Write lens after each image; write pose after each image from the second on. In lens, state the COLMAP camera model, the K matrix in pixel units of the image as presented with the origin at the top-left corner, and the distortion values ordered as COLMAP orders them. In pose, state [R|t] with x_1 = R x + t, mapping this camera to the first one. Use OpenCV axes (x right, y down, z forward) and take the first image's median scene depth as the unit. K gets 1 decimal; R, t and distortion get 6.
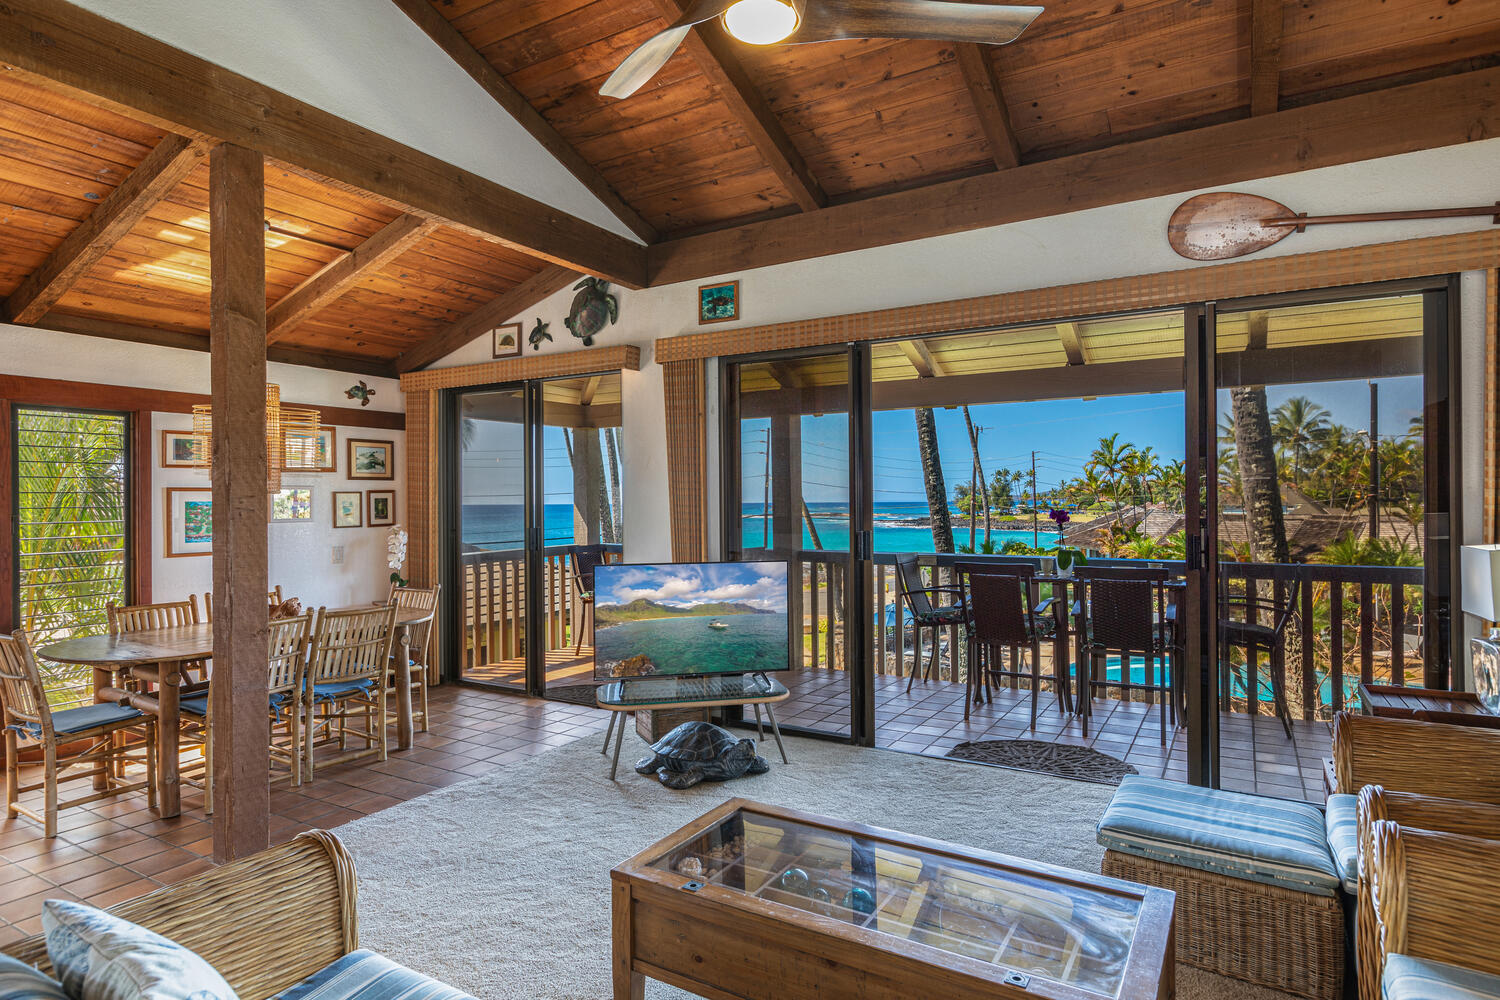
lens RADIAL K [[831.7, 0, 752.8], [0, 831.7, 503.9], [0, 0, 1]] dist [-0.001143, -0.000452]
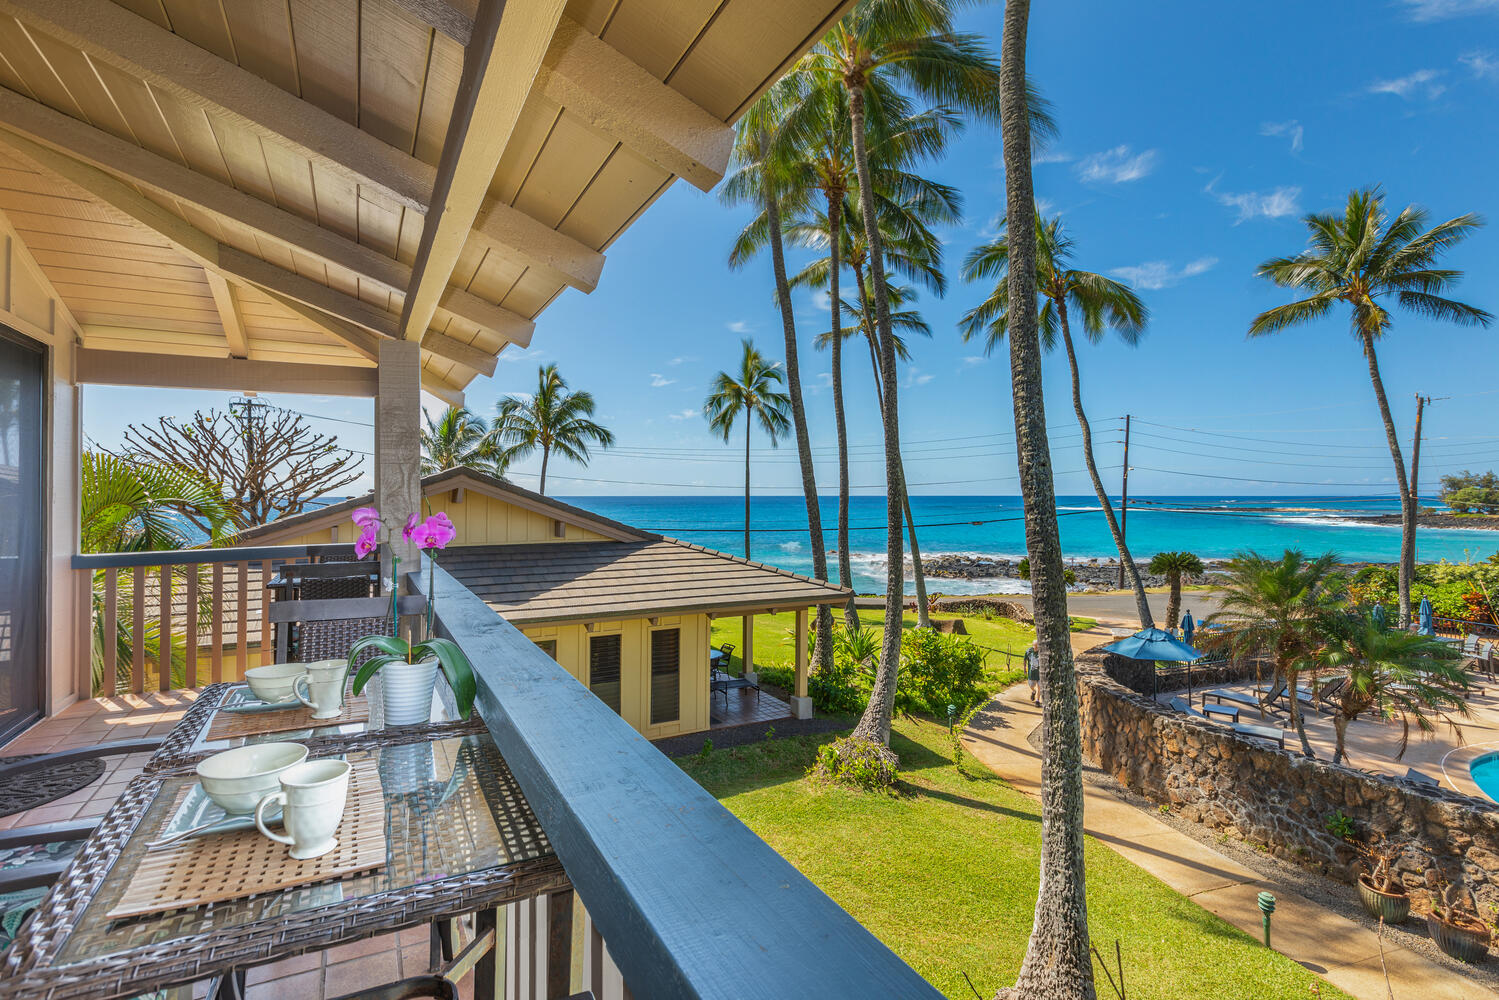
lens RADIAL K [[716.0, 0, 746.4], [0, 716.0, 492.2], [0, 0, 1]] dist [0.004222, 0.000418]
pose [[0.854640, 0.005425, -0.519193, 0.690807], [-0.007524, 0.999970, -0.001937, -0.000311], [0.519167, 0.005562, 0.854655, 0.920099]]
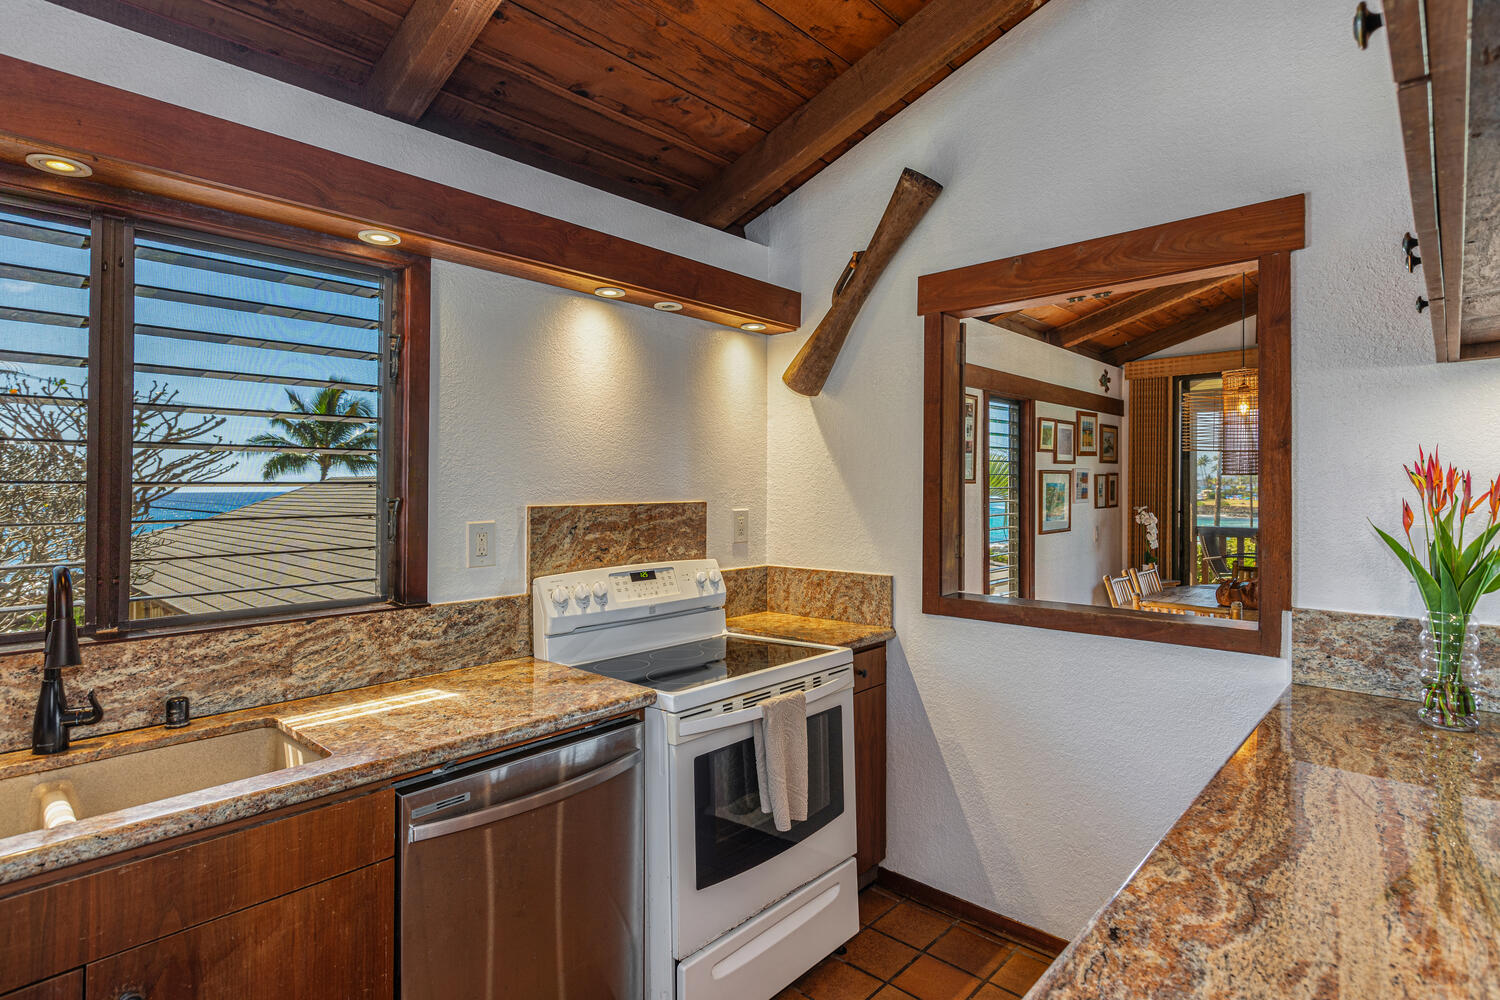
lens RADIAL K [[768.2, 0, 747.0], [0, 768.2, 478.2], [0, 0, 1]] dist [0.001446, 0.000439]
pose [[0.977312, 0.003256, -0.211781, -0.777319], [-0.005708, 0.999924, -0.010971, 0.004079], [0.211729, 0.011931, 0.977256, -0.055919]]
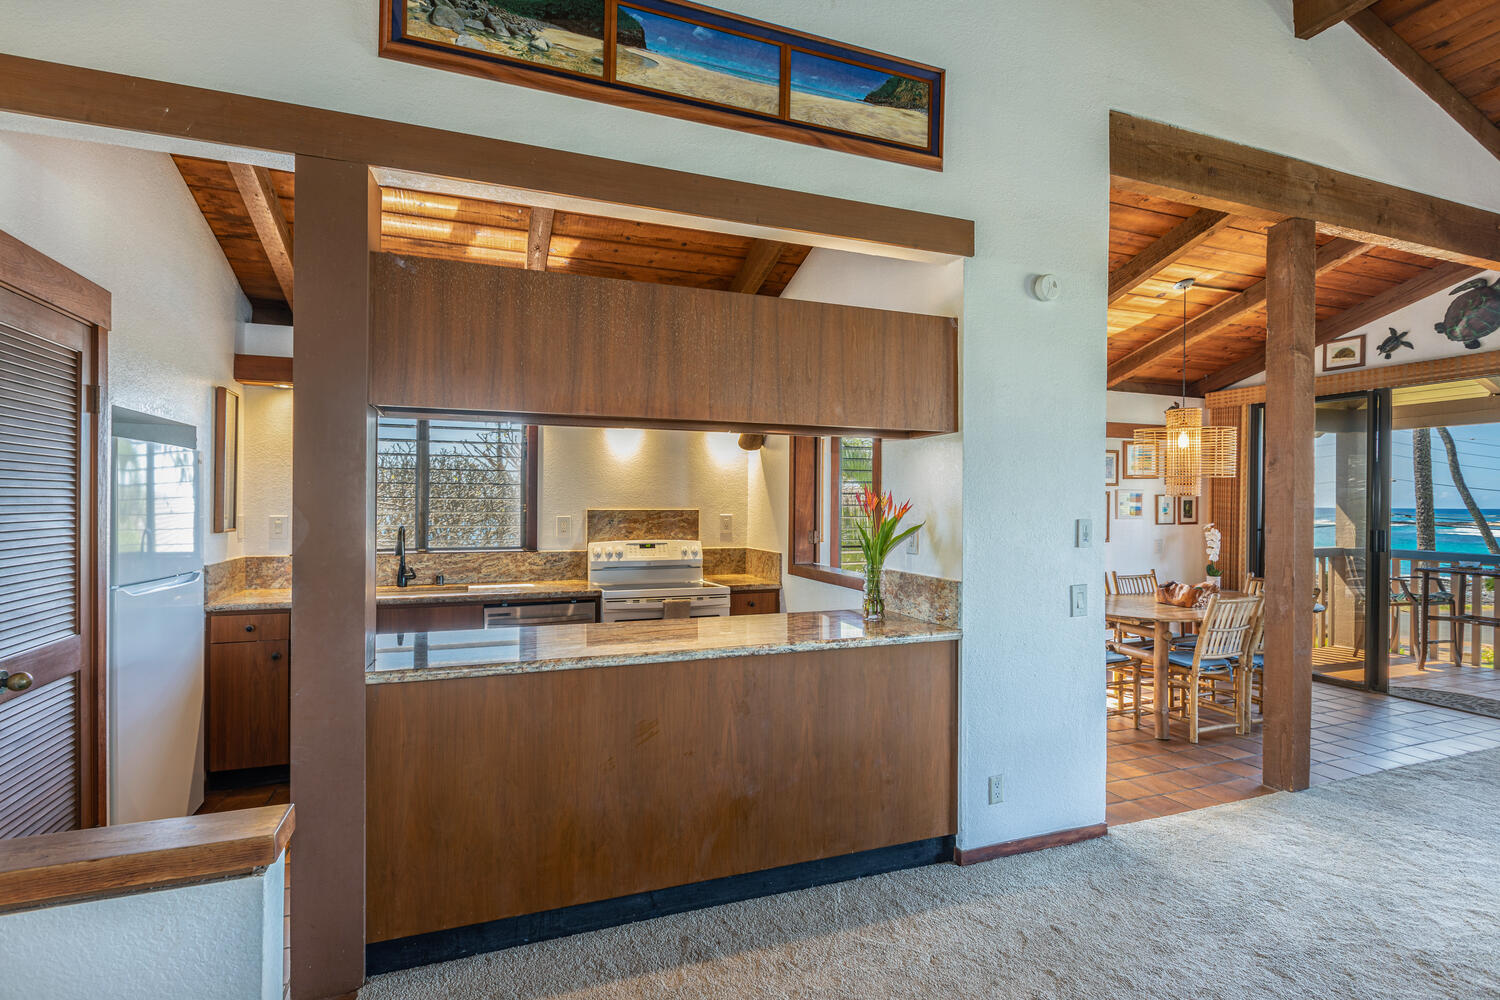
lens RADIAL K [[716.5, 0, 746.9], [0, 716.5, 492.2], [0, 0, 1]] dist [0.004222, 0.000418]
pose [[0.780959, 0.003508, -0.624573, -0.336954], [-0.013995, 0.999831, -0.011883, 0.002691], [0.624426, 0.018021, 0.780876, -0.201252]]
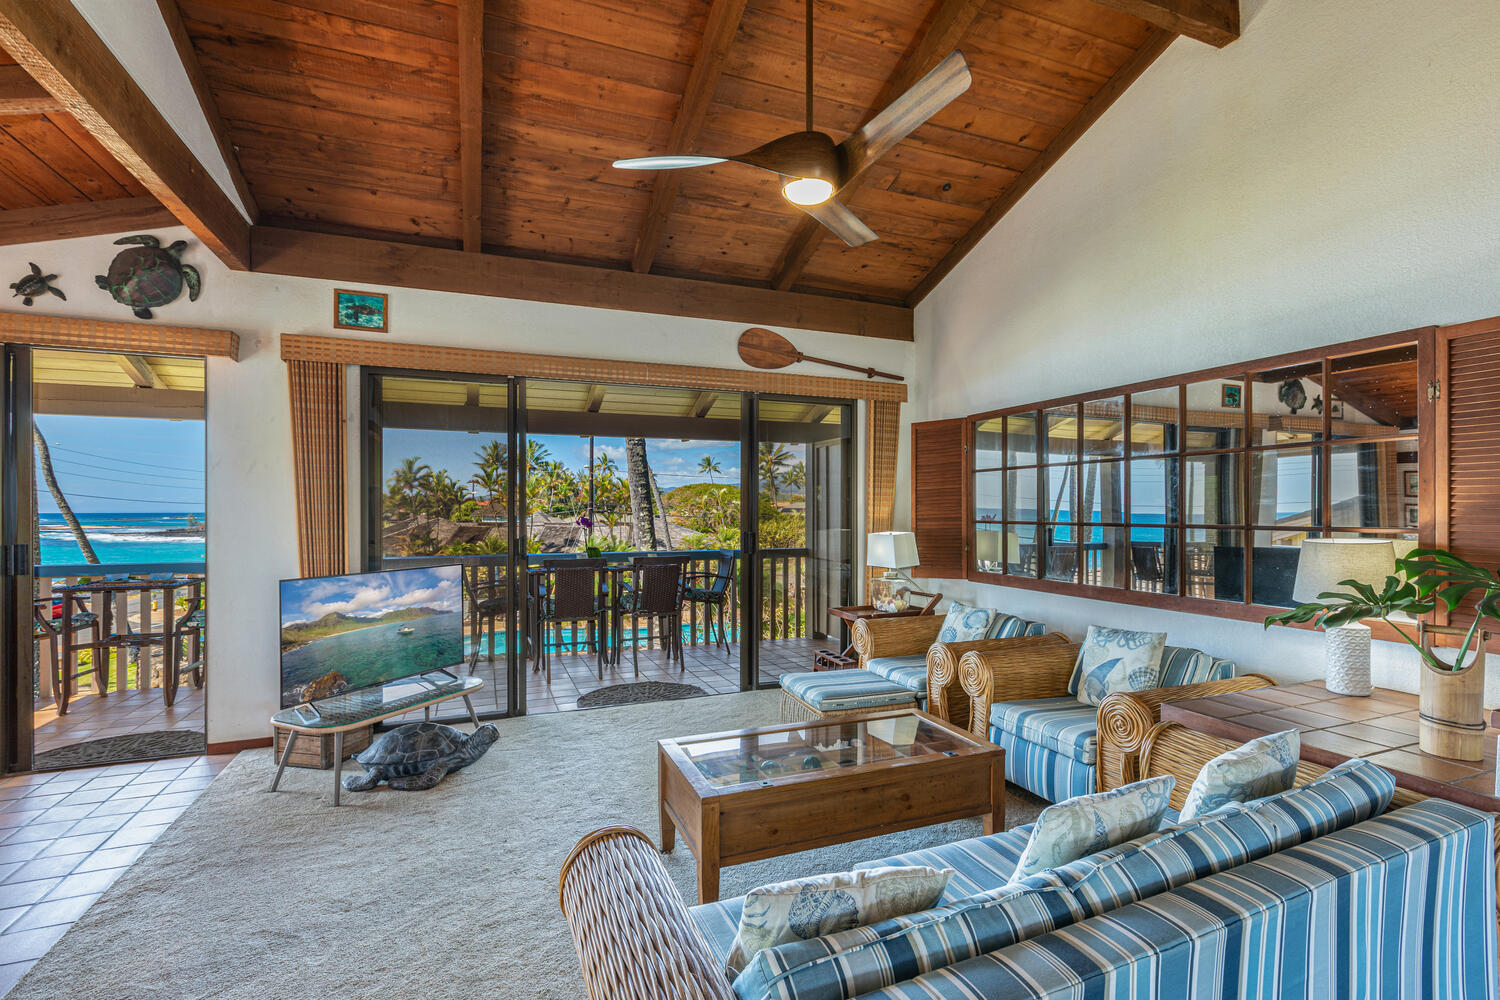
lens RADIAL K [[678.0, 0, 759.7], [0, 678.0, 515.0], [0, 0, 1]] dist [0.000988, 0.000216]
pose [[0.599646, -0.000859, 0.800265, -0.368319], [0.000390, 1.000000, 0.000781, 0.002020], [-0.800265, -0.000157, 0.599647, 0.118974]]
